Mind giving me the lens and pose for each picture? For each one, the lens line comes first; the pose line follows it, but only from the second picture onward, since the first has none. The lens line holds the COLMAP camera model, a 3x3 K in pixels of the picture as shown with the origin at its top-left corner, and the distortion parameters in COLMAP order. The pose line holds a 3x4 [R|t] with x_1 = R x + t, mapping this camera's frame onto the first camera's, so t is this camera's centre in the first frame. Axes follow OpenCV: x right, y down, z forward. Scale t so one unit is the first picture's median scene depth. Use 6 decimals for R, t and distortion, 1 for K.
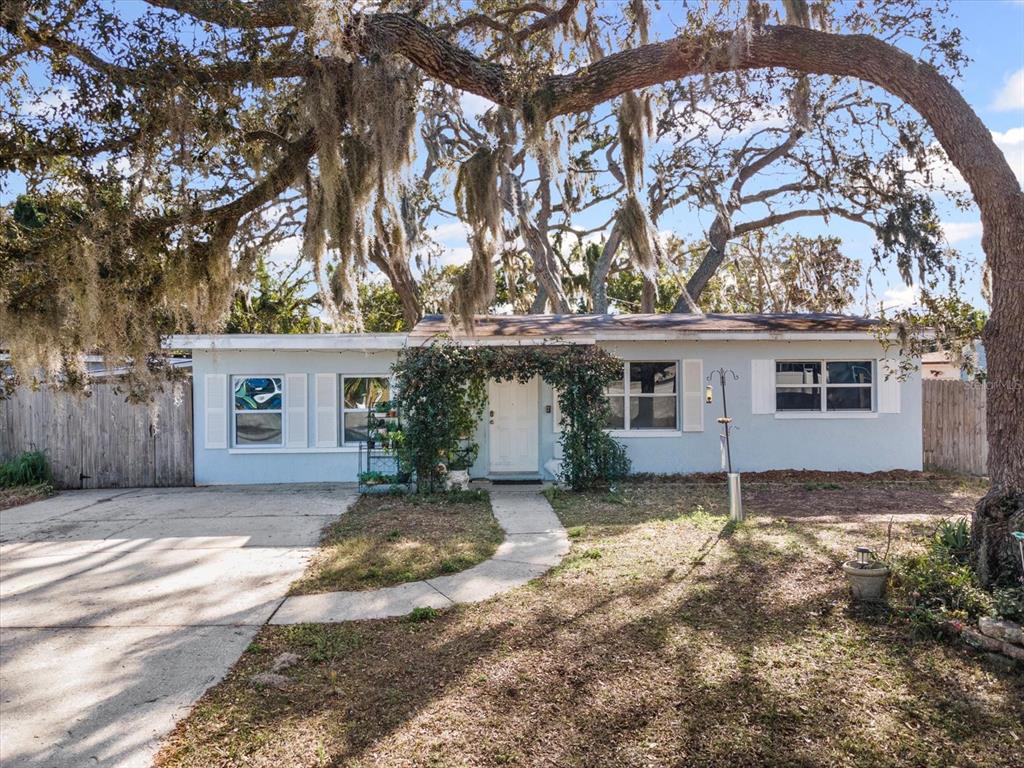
lens RADIAL K [[795.3, 0, 512.0], [0, 795.3, 384.0], [0, 0, 1]] dist [0.022902, 0.007460]
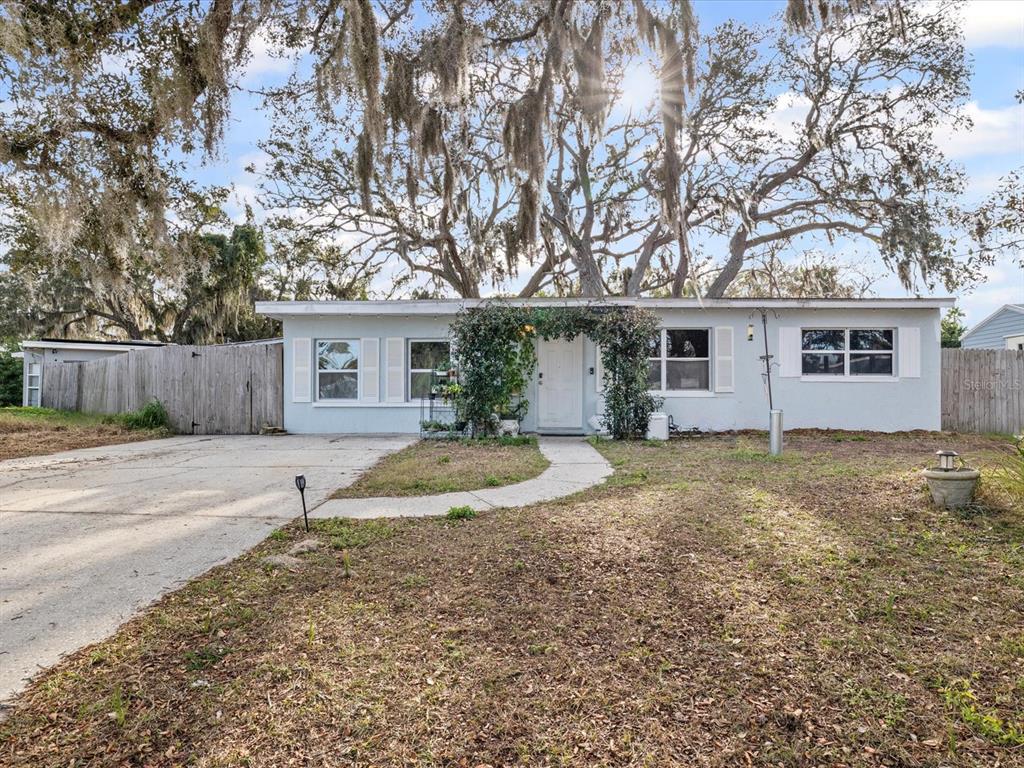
lens RADIAL K [[611.2, 0, 508.0], [0, 611.2, 402.4], [0, 0, 1]] dist [-0.010411, 0.000648]
pose [[0.996293, 0.007995, -0.085658, 0.003174], [-0.008140, 0.999966, -0.001337, 0.086108], [0.085644, 0.002029, 0.996324, 0.153539]]
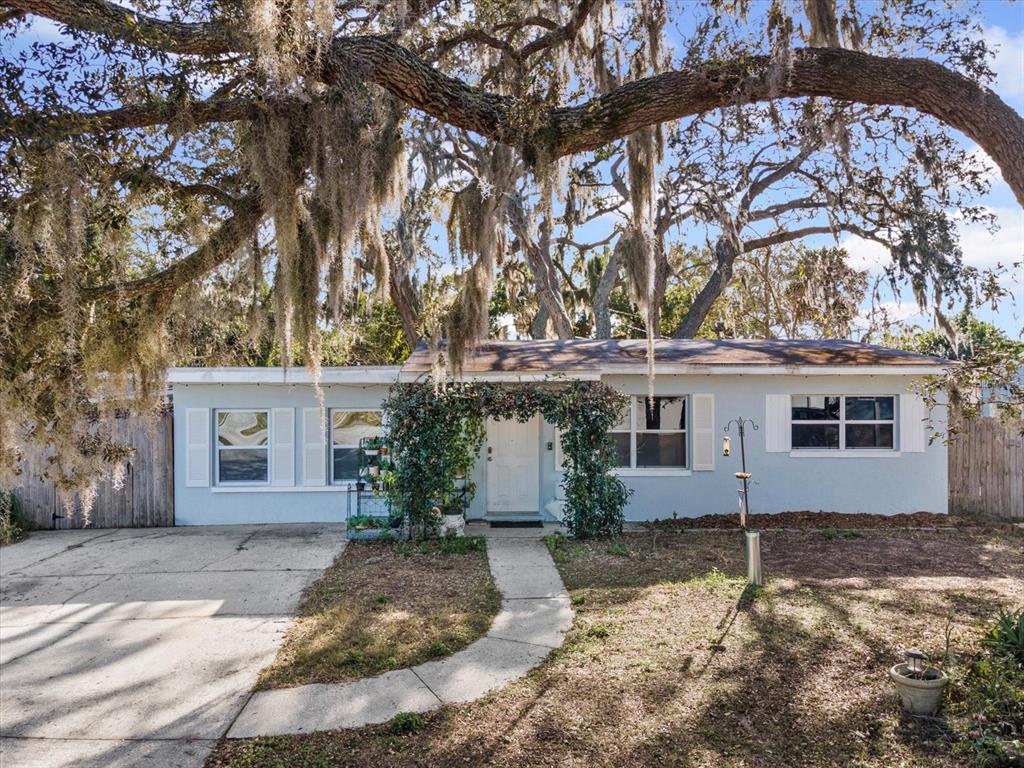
lens RADIAL K [[782.6, 0, 507.5], [0, 782.6, 389.4], [0, 0, 1]] dist [0.029621, -0.000155]
pose [[0.999960, 0.005169, -0.007232, 0.002135], [-0.005134, 0.999975, 0.004846, -0.044233], [0.007257, -0.004809, 0.999962, 0.078423]]
